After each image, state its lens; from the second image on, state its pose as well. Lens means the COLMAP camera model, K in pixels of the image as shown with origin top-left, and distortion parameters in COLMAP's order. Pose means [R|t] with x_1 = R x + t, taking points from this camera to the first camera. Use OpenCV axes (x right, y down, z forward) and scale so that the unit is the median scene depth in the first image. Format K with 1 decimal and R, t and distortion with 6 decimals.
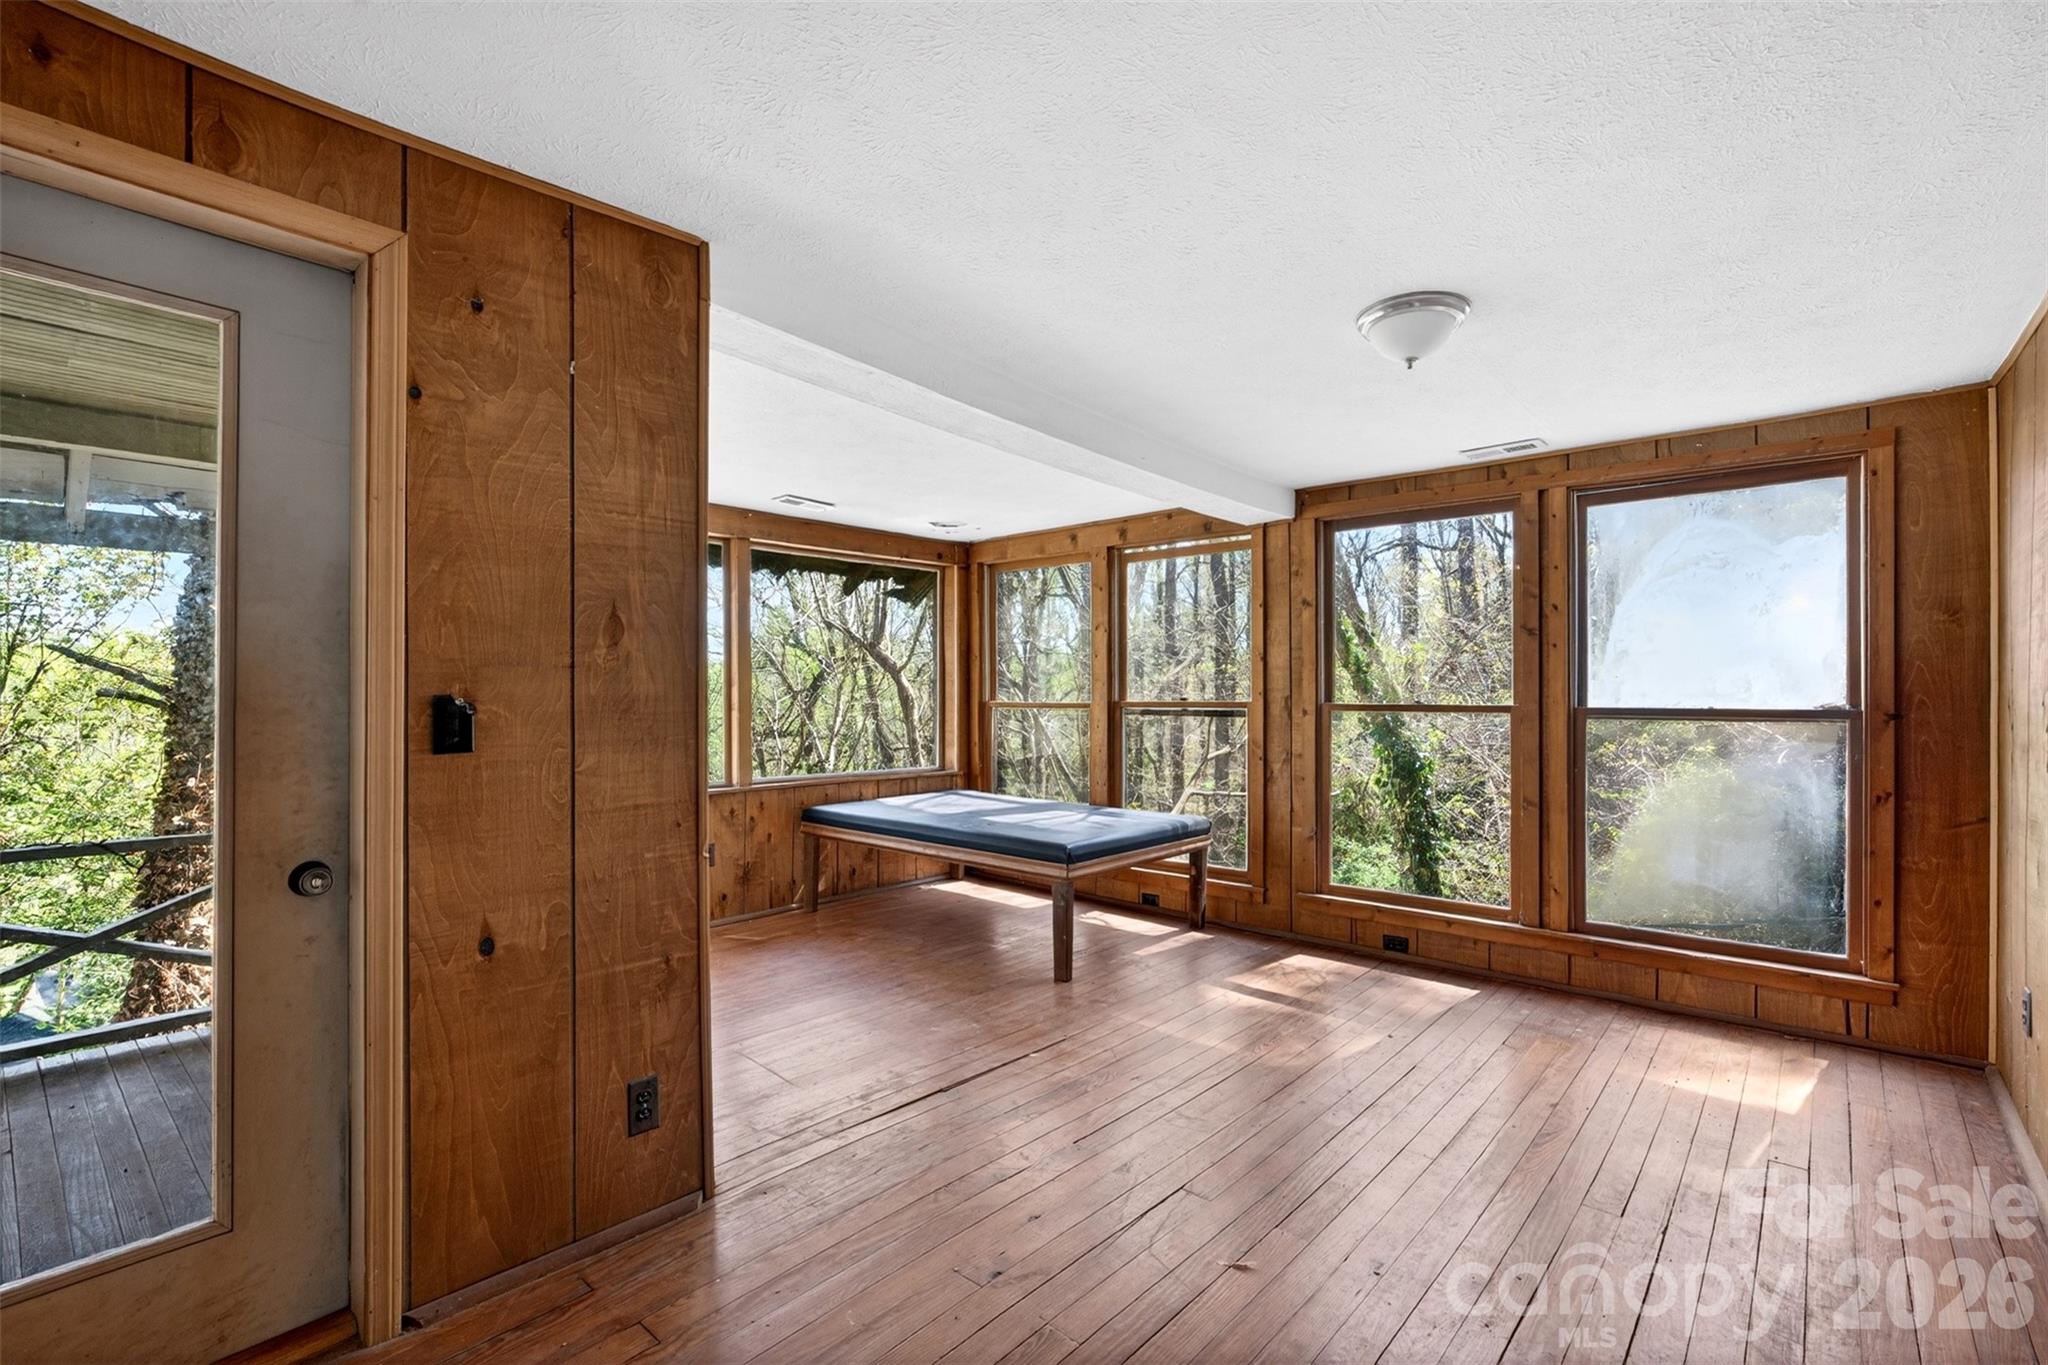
lens RADIAL K [[910.8, 0, 1032.9], [0, 910.8, 688.9], [0, 0, 1]] dist [-0.002897, -0.000168]
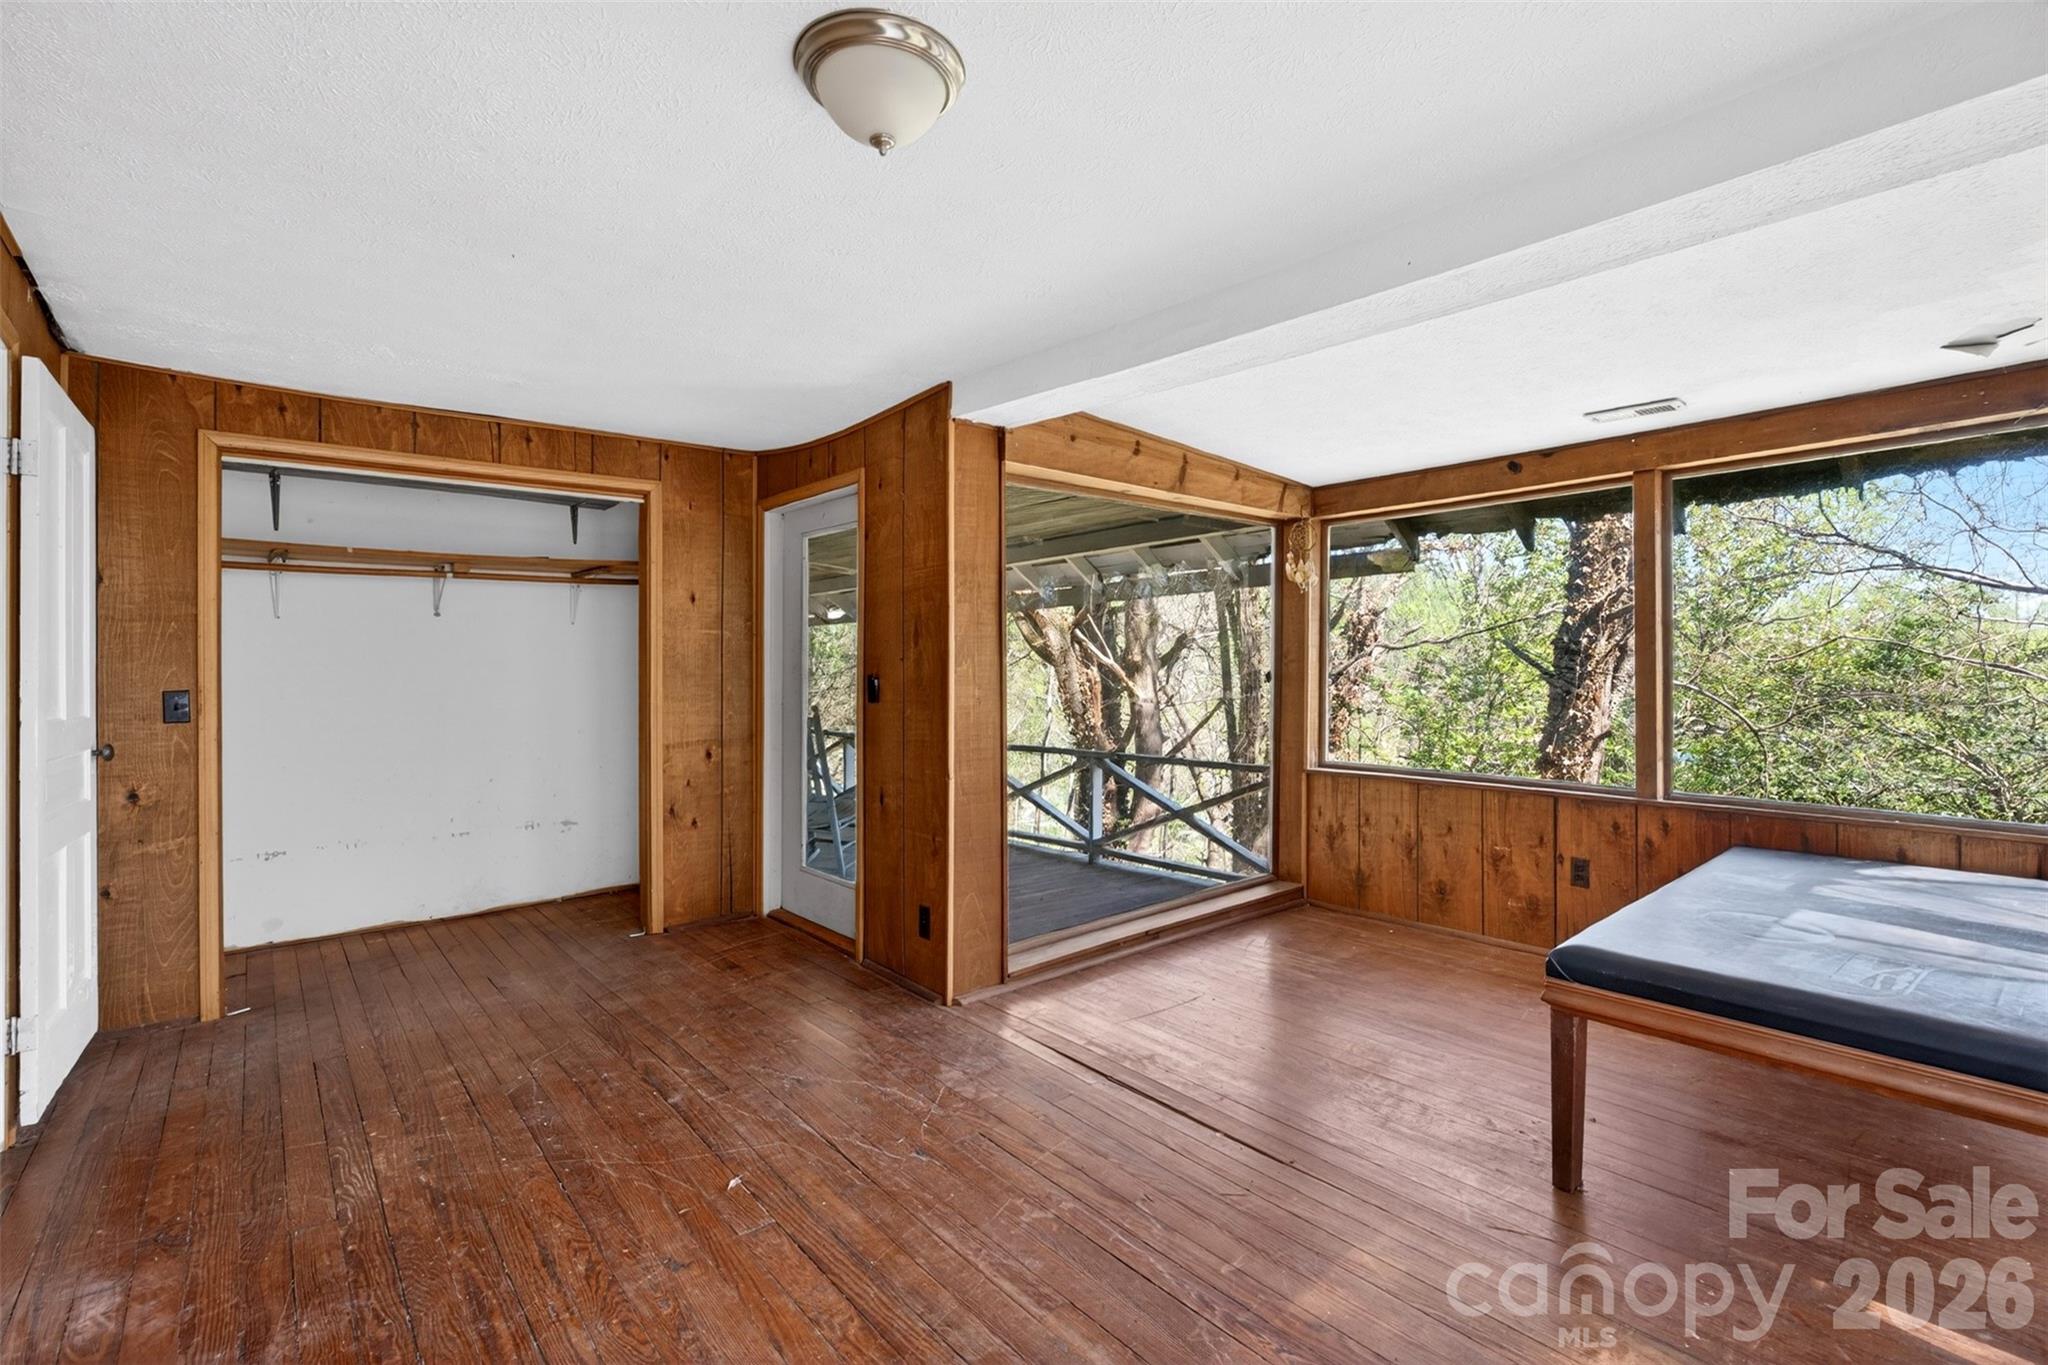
lens RADIAL K [[910.8, 0, 1034.9], [0, 910.8, 672.3], [0, 0, 1]] dist [-0.002897, -0.000168]
pose [[-0.125394, 0.006022, -0.992089, 1.175508], [0.000188, 0.999982, 0.006046, -0.009058], [0.992107, 0.000572, -0.125393, 1.376918]]
